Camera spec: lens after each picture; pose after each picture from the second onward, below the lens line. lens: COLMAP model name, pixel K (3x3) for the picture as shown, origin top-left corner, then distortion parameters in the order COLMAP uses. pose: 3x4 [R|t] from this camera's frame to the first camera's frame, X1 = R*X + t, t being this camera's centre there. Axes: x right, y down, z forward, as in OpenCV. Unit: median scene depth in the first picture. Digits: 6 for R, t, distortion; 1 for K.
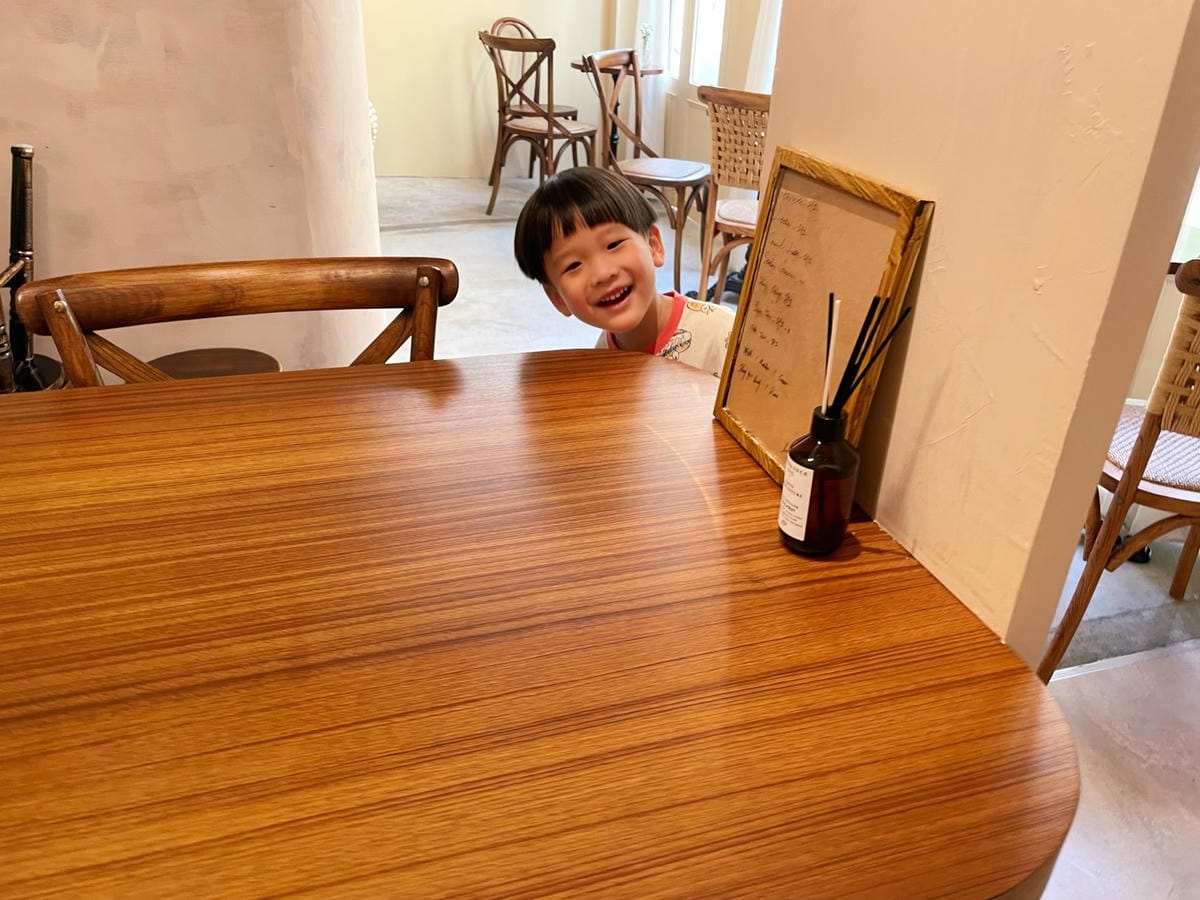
lens RADIAL K [[925.6, 0, 600.0], [0, 925.6, 452.6], [0, 0, 1]] dist [0.080402, -0.106875]
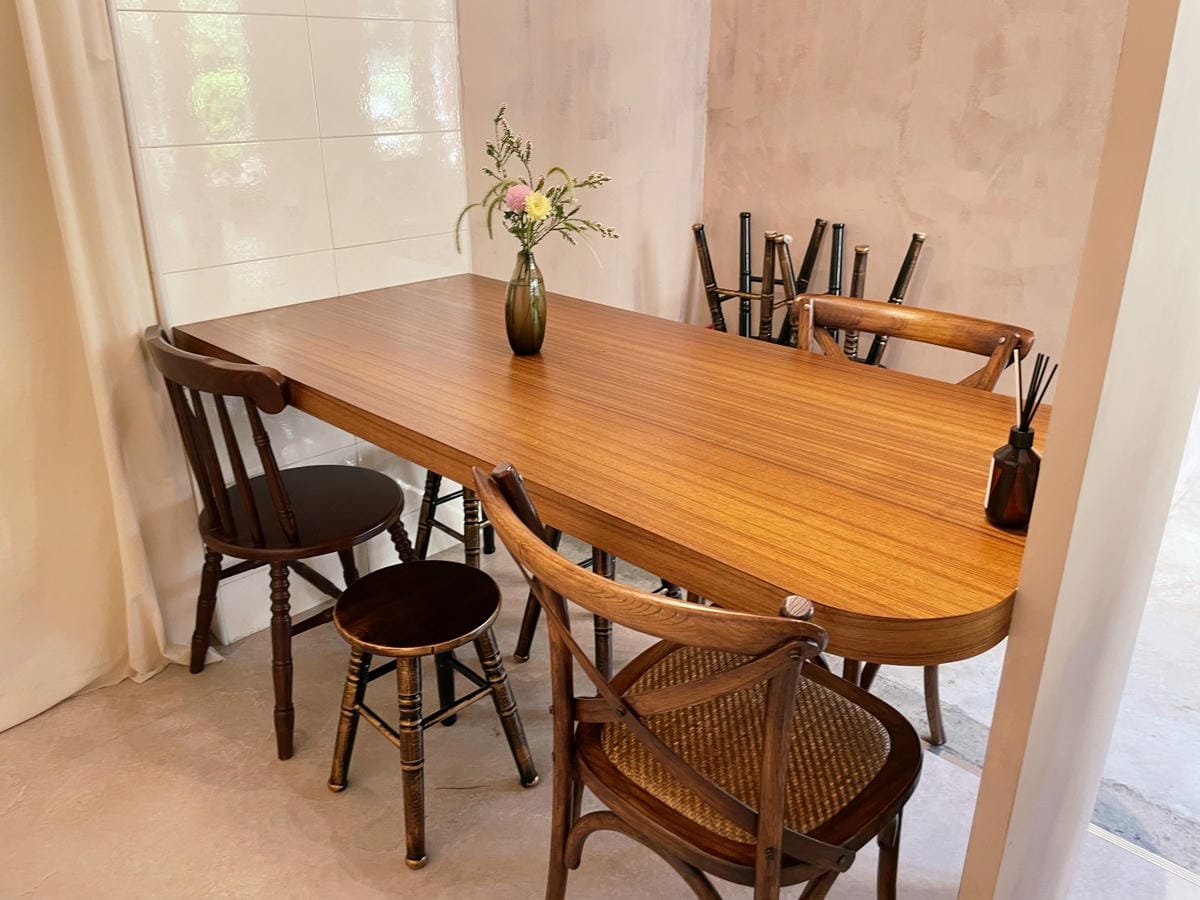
lens RADIAL K [[925.6, 0, 601.8], [0, 925.6, 441.9], [0, 0, 1]] dist [0.080402, -0.106875]
pose [[0.477695, 0.297418, -0.826650, 0.239616], [-0.396098, 0.912799, 0.099520, 0.019193], [0.784164, 0.279894, 0.553846, -0.078605]]
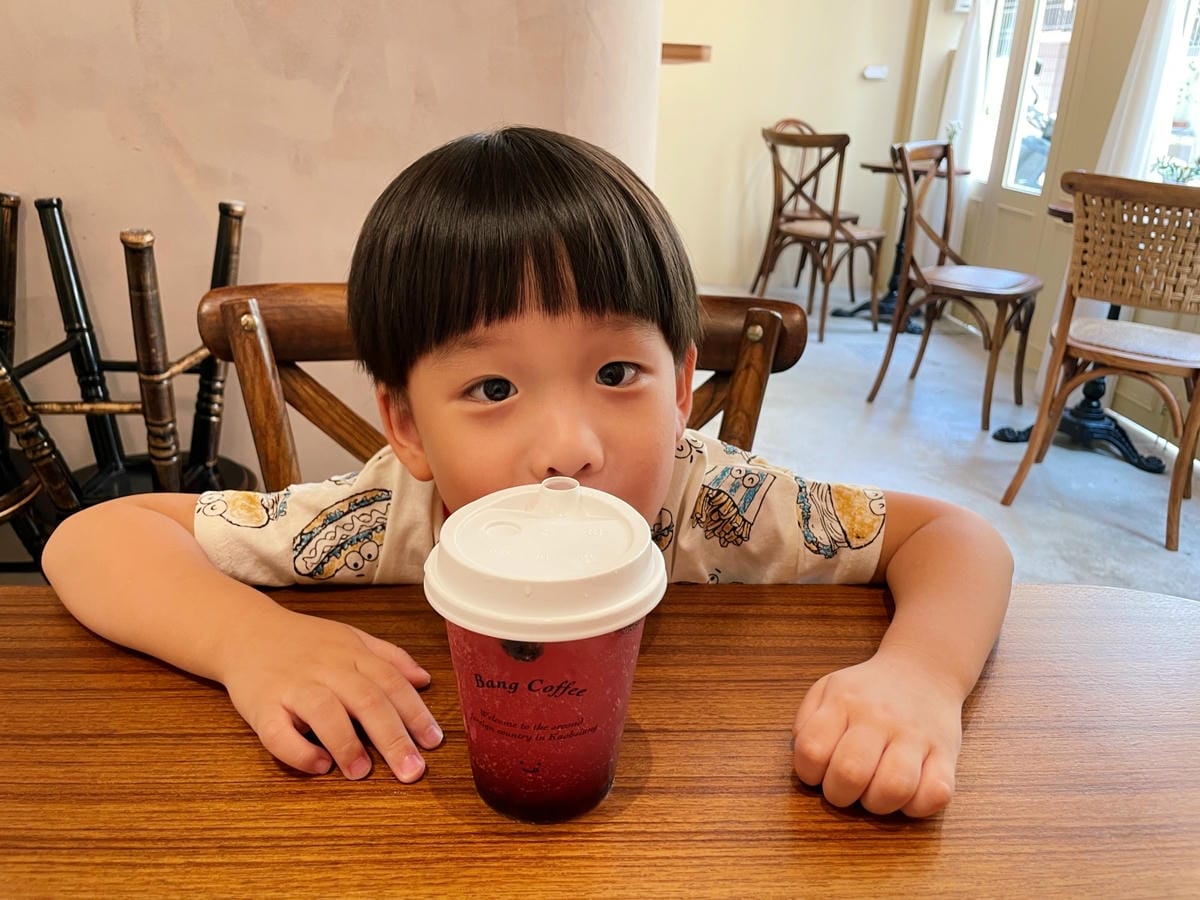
lens RADIAL K [[925.6, 0, 593.7], [0, 925.6, 449.1], [0, 0, 1]] dist [0.080402, -0.106875]
pose [[0.965784, 0.086600, -0.244461, -0.049481], [-0.114634, 0.988069, -0.102856, -0.034037], [0.232637, 0.127360, 0.964188, 0.155119]]
